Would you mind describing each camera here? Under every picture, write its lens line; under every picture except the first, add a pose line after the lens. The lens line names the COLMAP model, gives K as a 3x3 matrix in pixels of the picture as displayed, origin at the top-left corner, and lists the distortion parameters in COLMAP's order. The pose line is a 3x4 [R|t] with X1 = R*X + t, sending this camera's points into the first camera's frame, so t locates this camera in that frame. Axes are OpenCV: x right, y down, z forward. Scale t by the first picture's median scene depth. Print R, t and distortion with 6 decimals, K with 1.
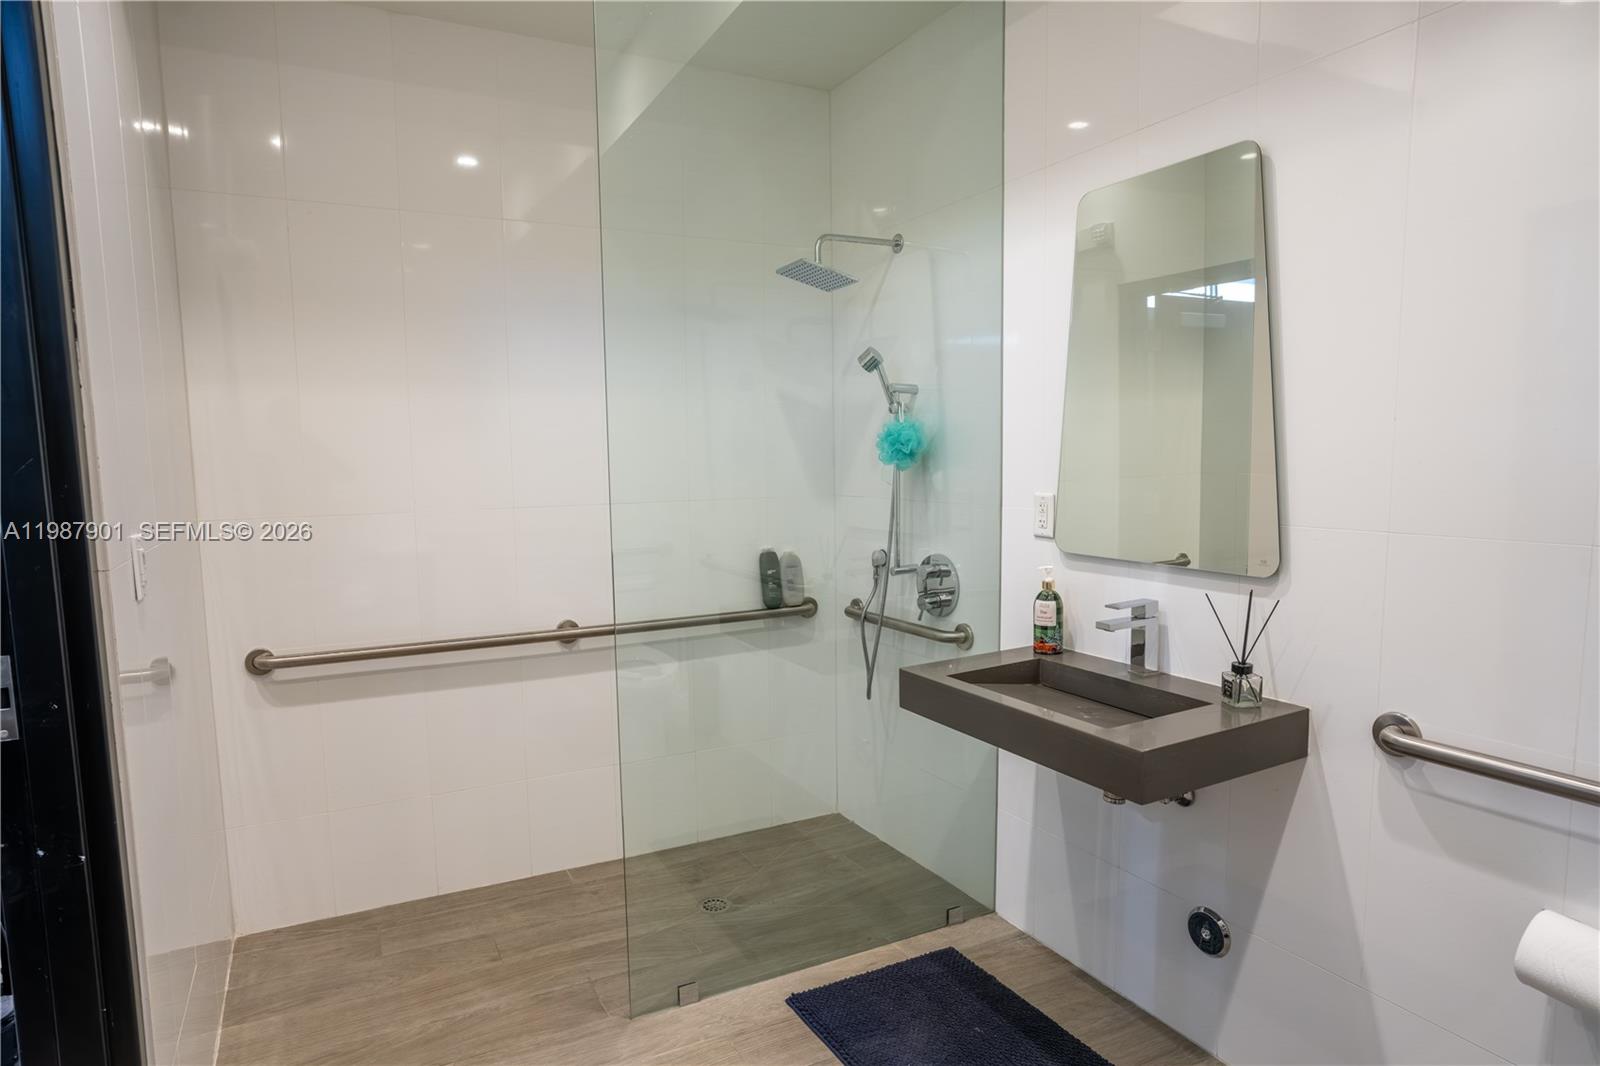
lens RADIAL K [[875.9, 0, 800.0], [0, 875.9, 533.0], [0, 0, 1]] dist [-0.039775, 0.000688]
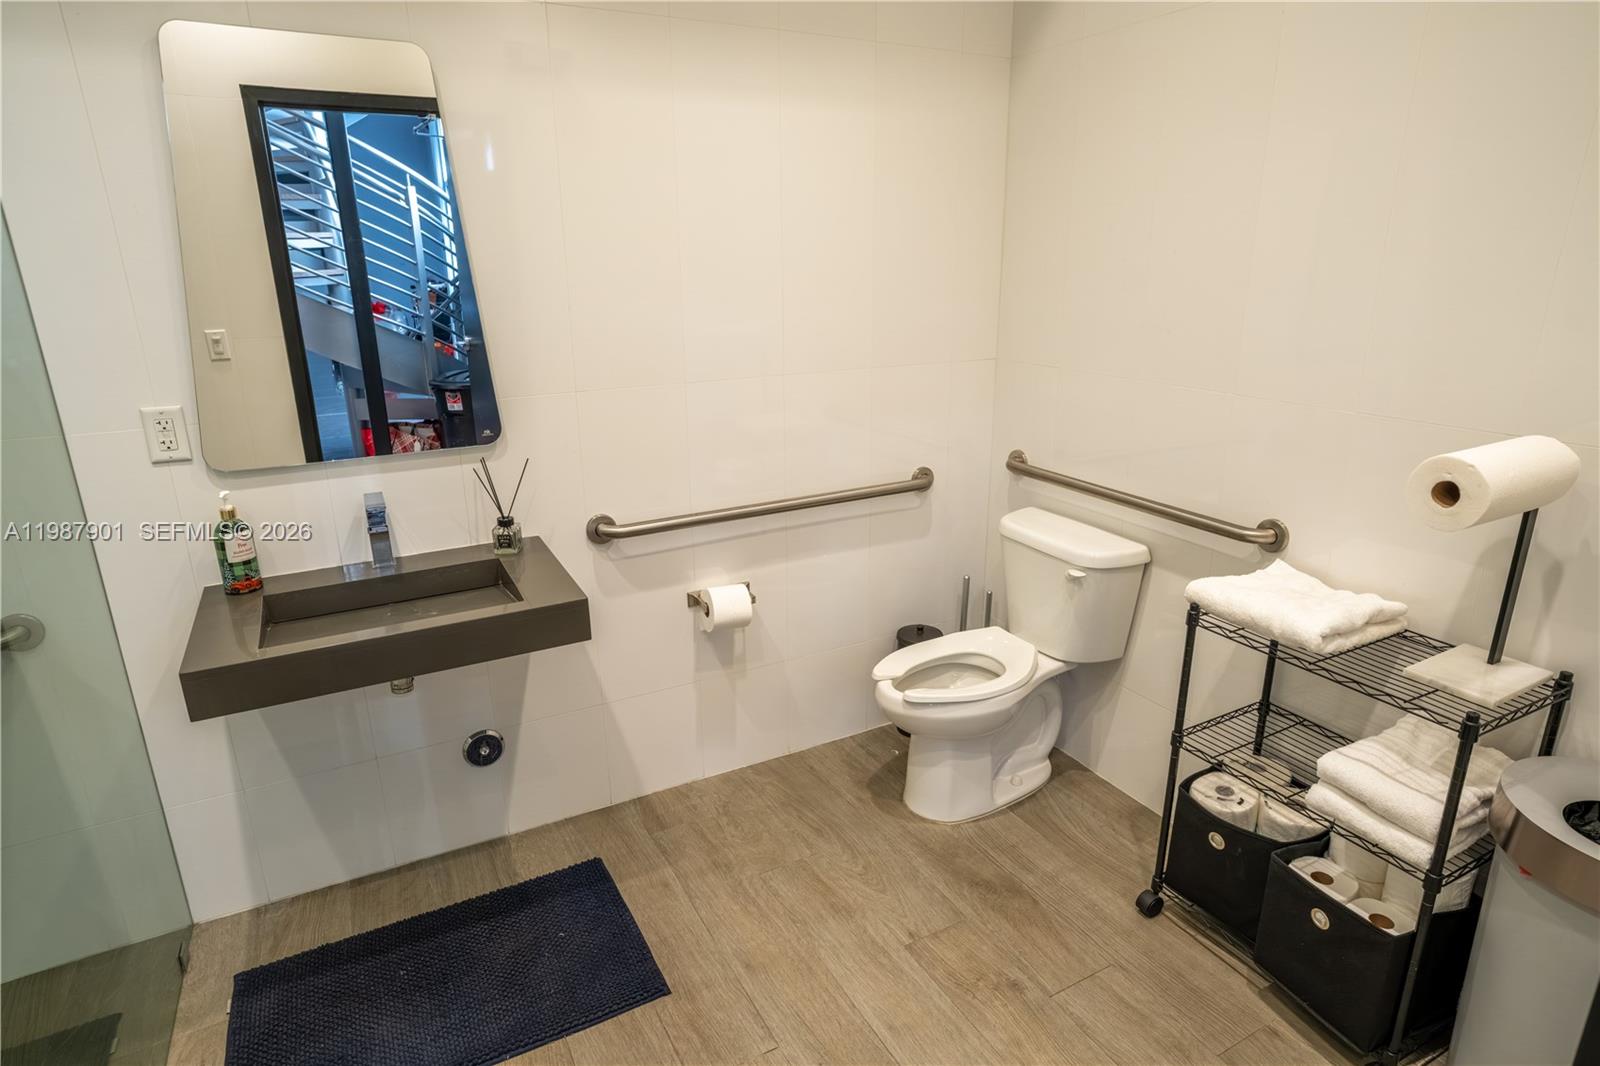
lens RADIAL K [[875.9, 0, 800.0], [0, 875.9, 533.0], [0, 0, 1]] dist [-0.039775, 0.000688]
pose [[-0.009029, -0.284155, 0.958736, -0.525036], [0.095781, 0.954121, 0.283690, -0.106295], [-0.995362, 0.094390, 0.018602, 0.449150]]
